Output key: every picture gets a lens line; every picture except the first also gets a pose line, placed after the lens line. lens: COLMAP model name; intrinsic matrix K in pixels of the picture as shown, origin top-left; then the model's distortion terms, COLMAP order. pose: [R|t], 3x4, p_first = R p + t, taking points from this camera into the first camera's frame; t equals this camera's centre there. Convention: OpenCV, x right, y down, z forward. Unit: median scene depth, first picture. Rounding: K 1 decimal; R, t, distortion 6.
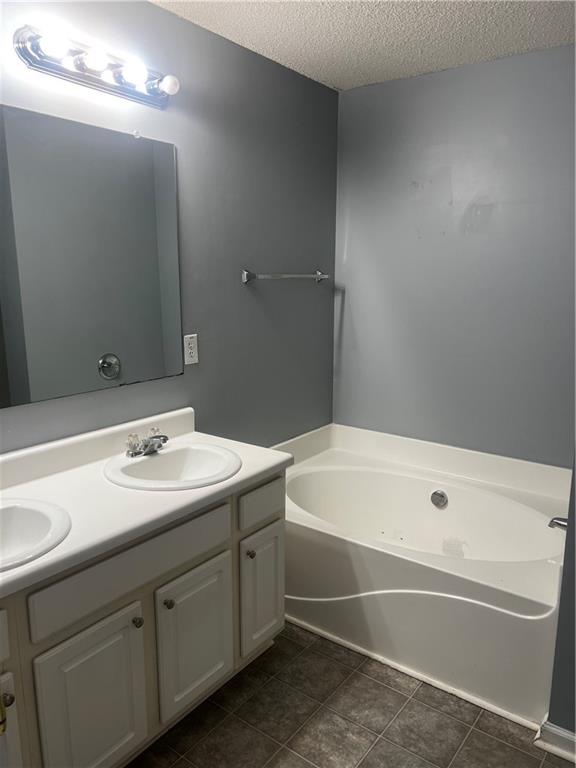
lens RADIAL K [[578.4, 0, 291.8], [0, 578.4, 385.8], [0, 0, 1]] dist [0.077320, -0.087543]
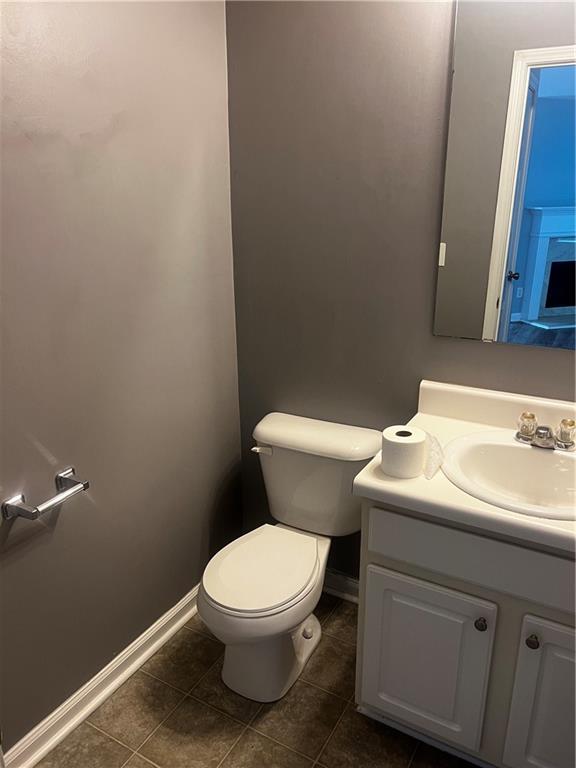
lens RADIAL K [[578.4, 0, 291.8], [0, 578.4, 385.8], [0, 0, 1]] dist [0.077320, -0.087543]
pose [[0.147395, 0.314916, -0.937605, 0.145133], [-0.207147, 0.936764, 0.282070, -0.037782], [0.967142, 0.152647, 0.203309, 0.194958]]
